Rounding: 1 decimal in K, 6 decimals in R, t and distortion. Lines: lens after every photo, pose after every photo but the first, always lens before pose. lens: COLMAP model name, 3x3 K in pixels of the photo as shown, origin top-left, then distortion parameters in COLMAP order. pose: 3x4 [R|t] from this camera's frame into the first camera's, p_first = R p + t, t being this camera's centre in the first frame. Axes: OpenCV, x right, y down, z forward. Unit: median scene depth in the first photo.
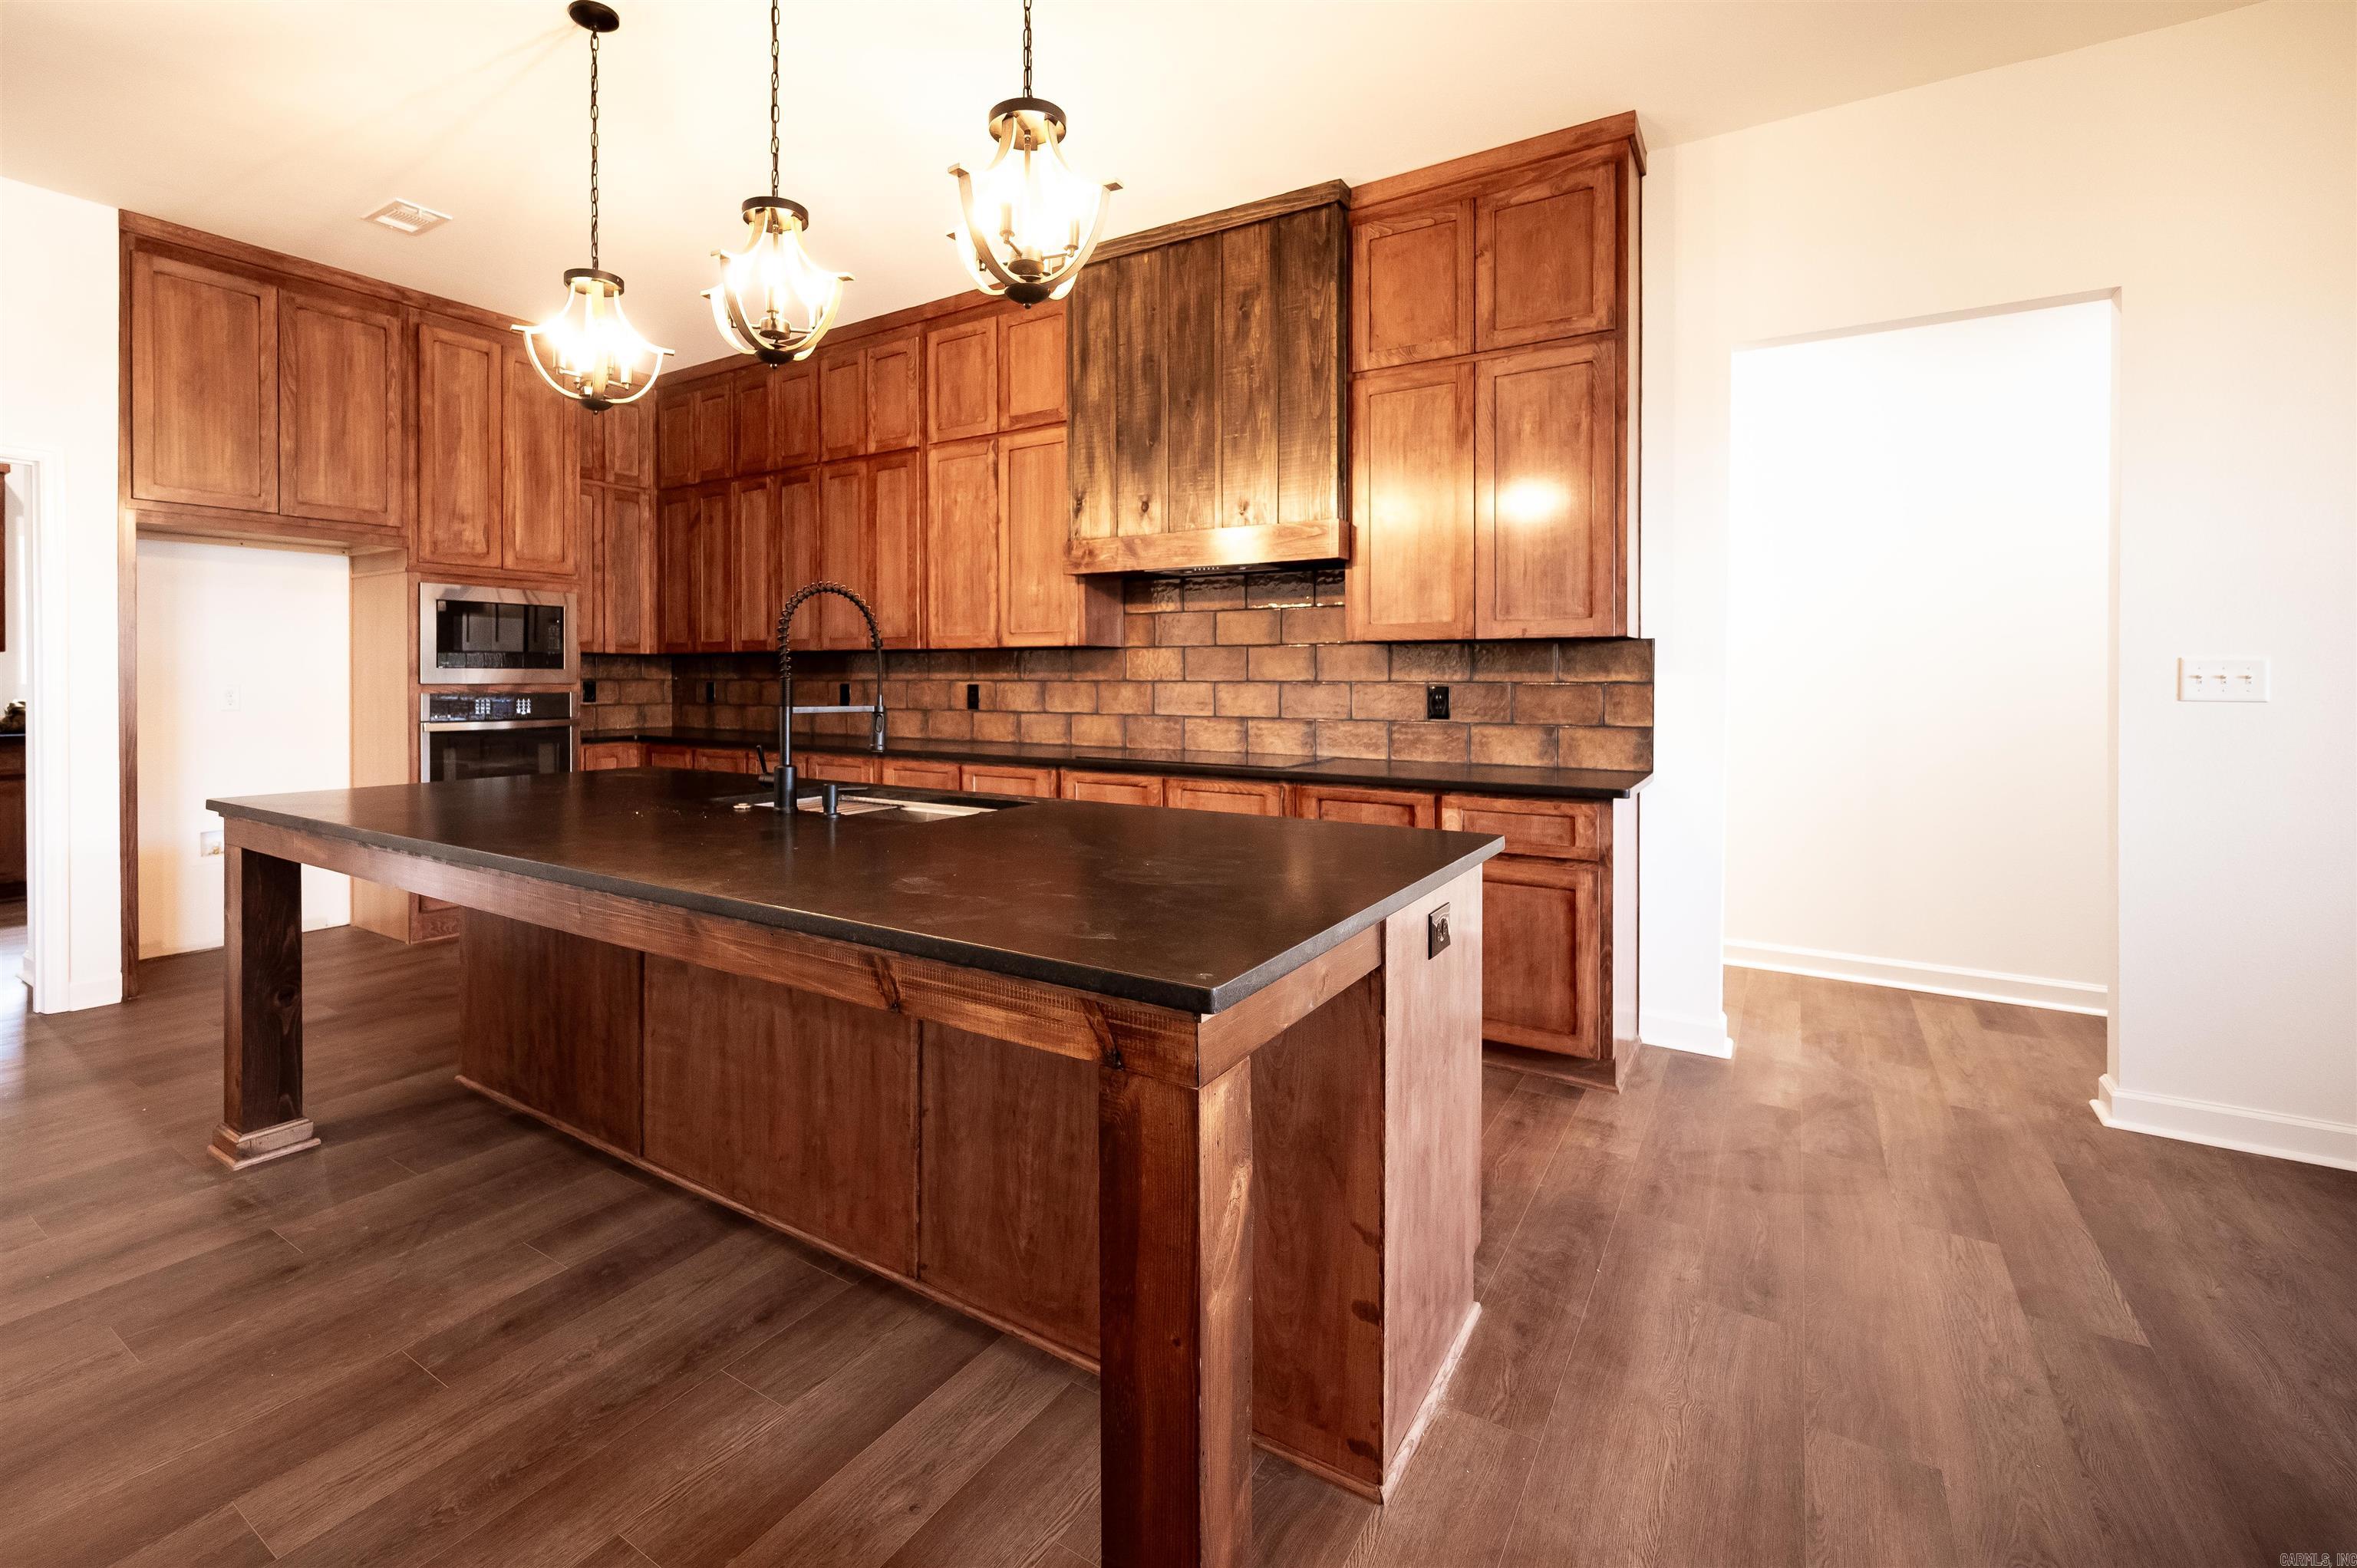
lens RADIAL K [[993.2, 0, 1189.9], [0, 993.2, 684.4], [0, 0, 1]] dist [-0.000677, -0.000045]
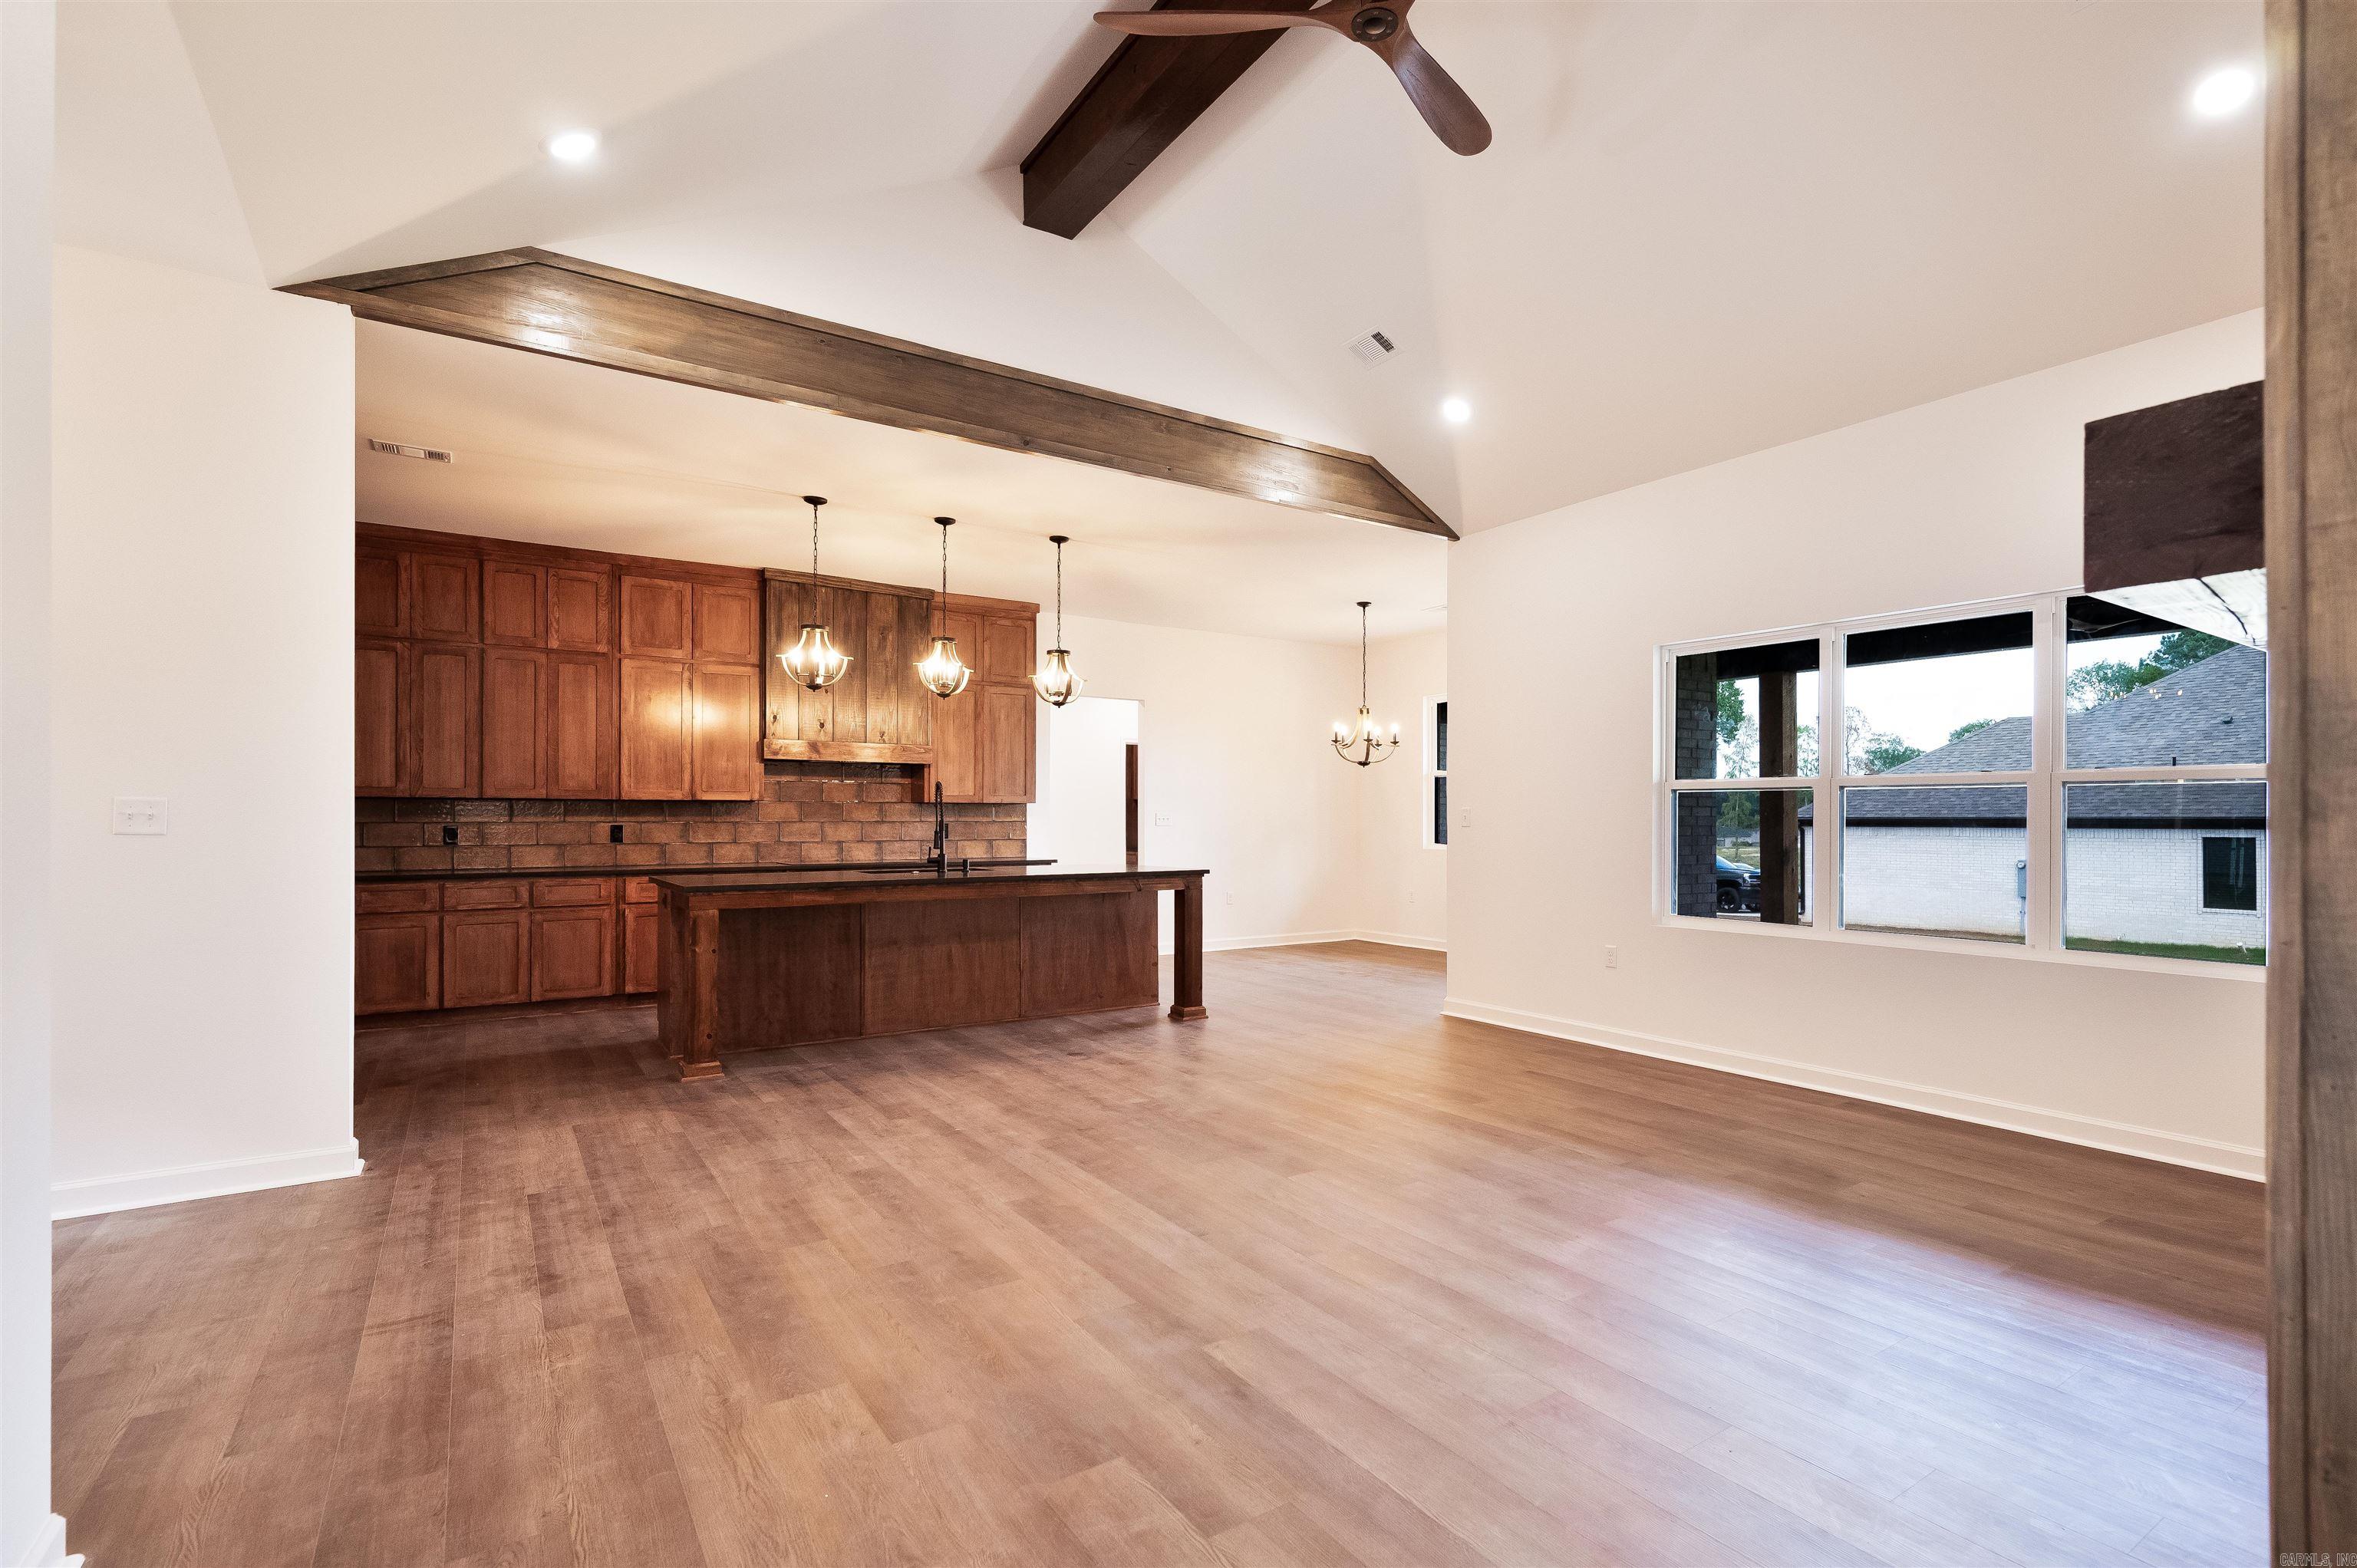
lens RADIAL K [[1071.3, 0, 1176.8], [0, 1071.3, 803.3], [0, 0, 1]] dist [-0.000233, -0.000001]
pose [[0.426137, 0.012610, 0.904571, -1.386974], [0.008994, 0.999794, -0.018174, 0.004420], [-0.904614, 0.015881, 0.425936, -0.379523]]
